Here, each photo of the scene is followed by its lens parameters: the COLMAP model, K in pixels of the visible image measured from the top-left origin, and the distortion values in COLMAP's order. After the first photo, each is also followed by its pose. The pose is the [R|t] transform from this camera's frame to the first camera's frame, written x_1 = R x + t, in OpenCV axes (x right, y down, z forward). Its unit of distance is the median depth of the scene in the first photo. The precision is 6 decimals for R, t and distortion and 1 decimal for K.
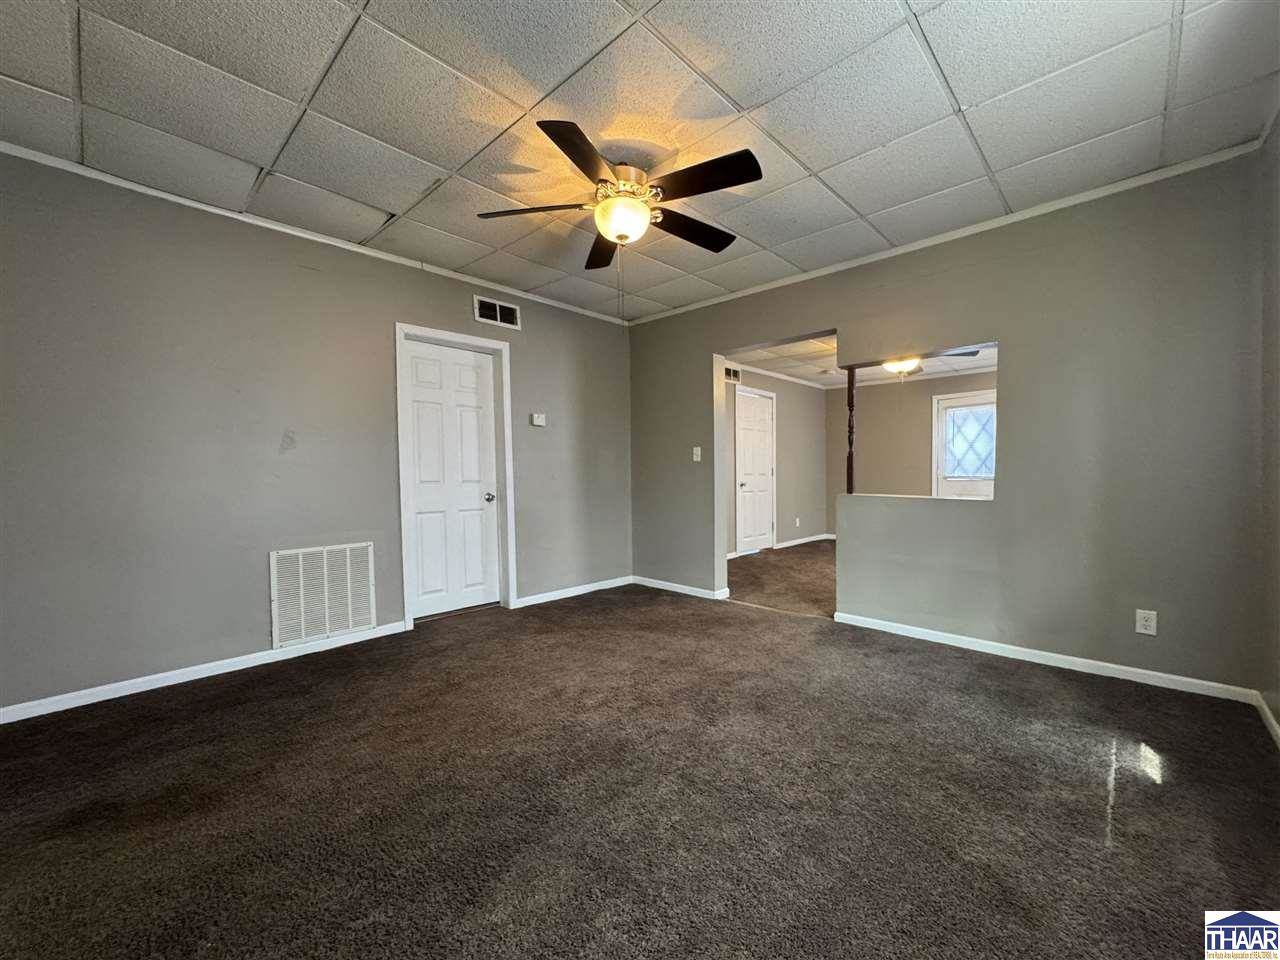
lens RADIAL K [[515.4, 0, 630.7], [0, 515.4, 489.0], [0, 0, 1]] dist [-0.005132, 0.000050]
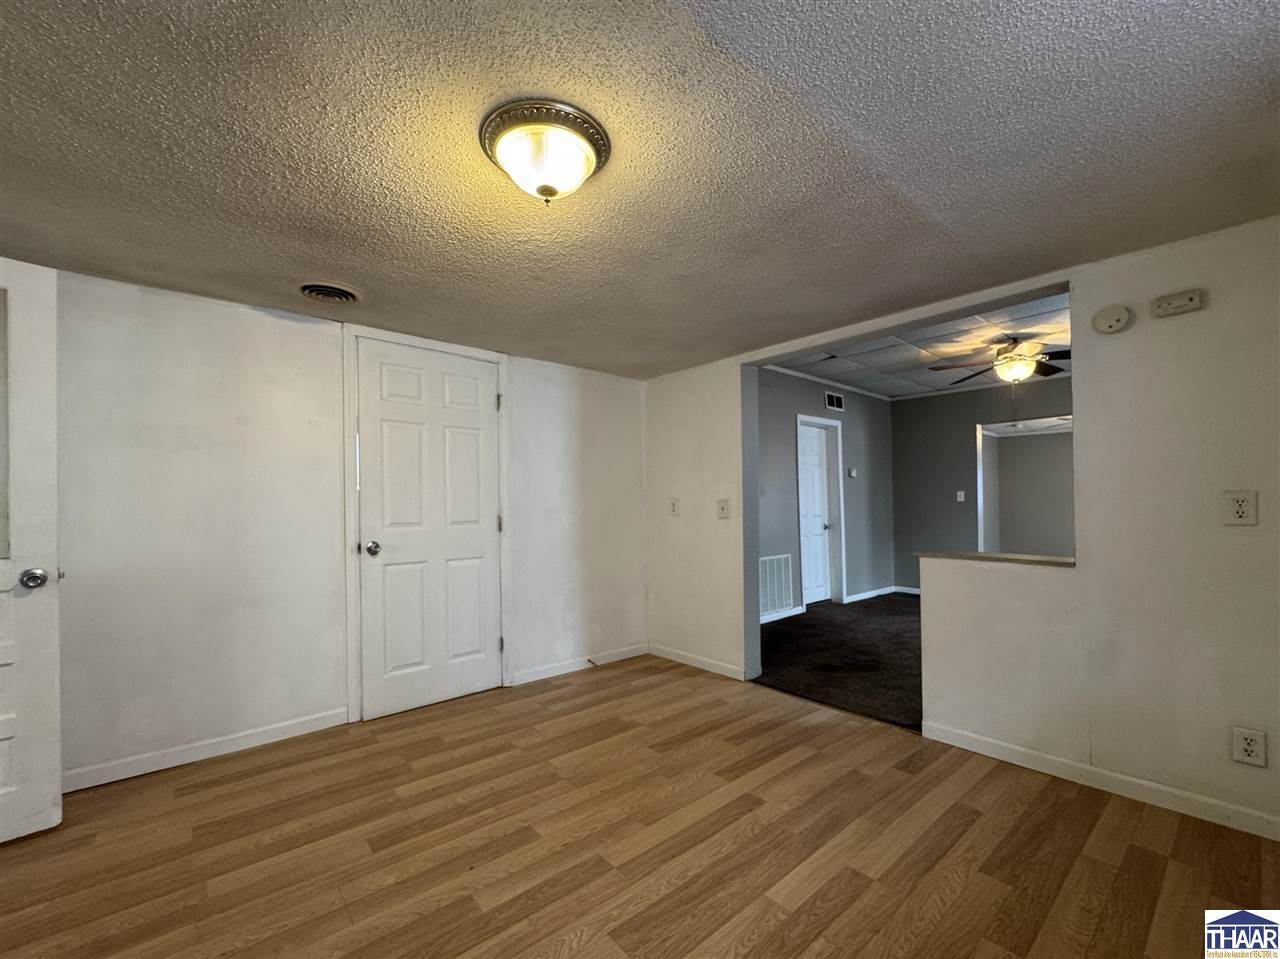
lens RADIAL K [[515.4, 0, 651.9], [0, 515.4, 509.1], [0, 0, 1]] dist [-0.005132, 0.000050]
pose [[0.995610, 0.000166, -0.093595, -0.667697], [-0.002632, 0.999653, -0.026226, 0.006294], [0.093558, 0.026357, 0.995265, -0.528259]]
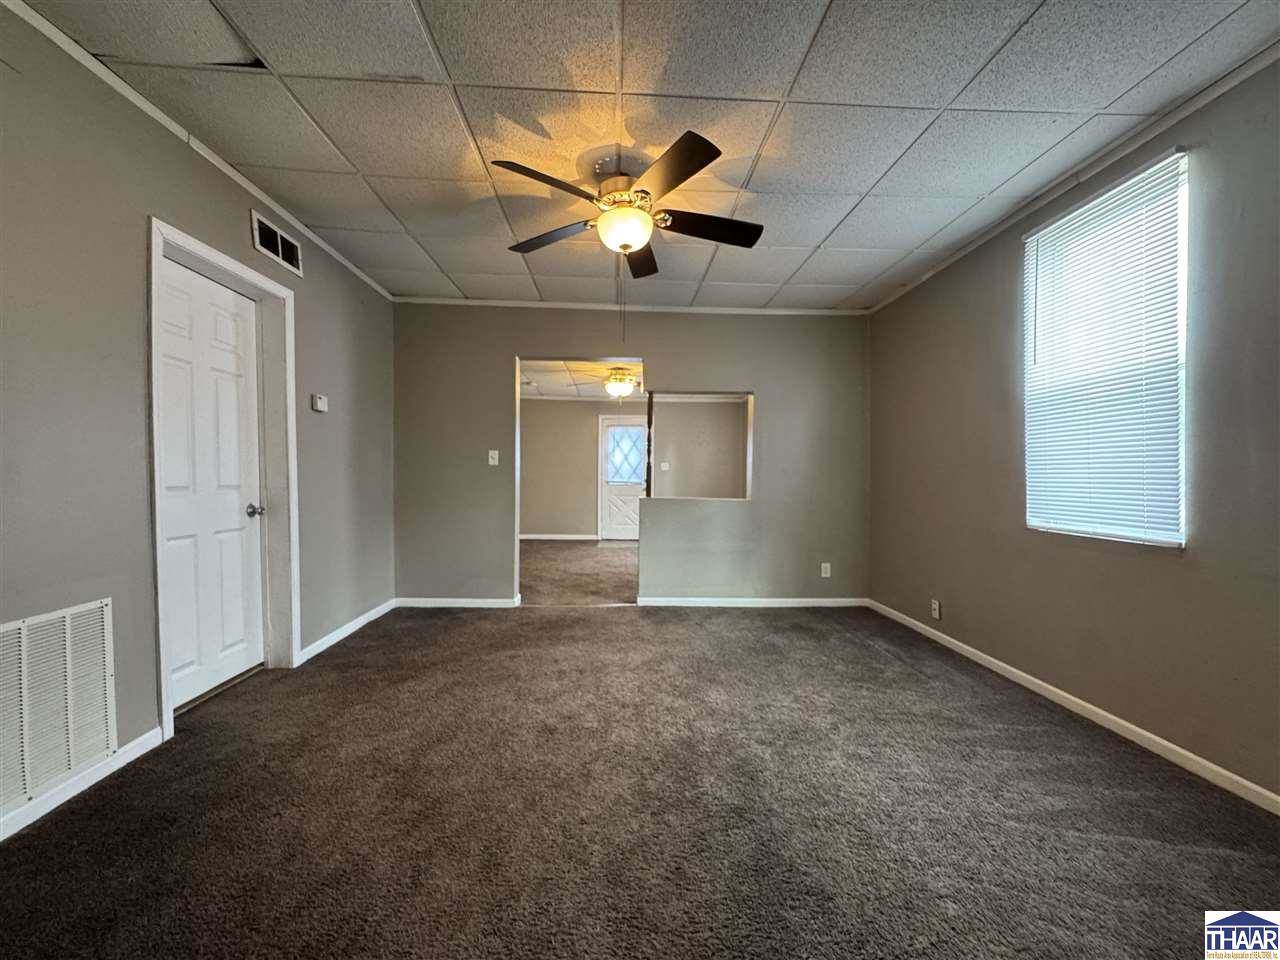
lens RADIAL K [[515.4, 0, 639.5], [0, 515.4, 476.8], [0, 0, 1]] dist [-0.005132, 0.000050]
pose [[0.692524, 0.011897, 0.721297, -0.435890], [0.009824, 0.999616, -0.025919, -0.005322], [-0.721328, 0.025036, 0.692141, 0.177293]]
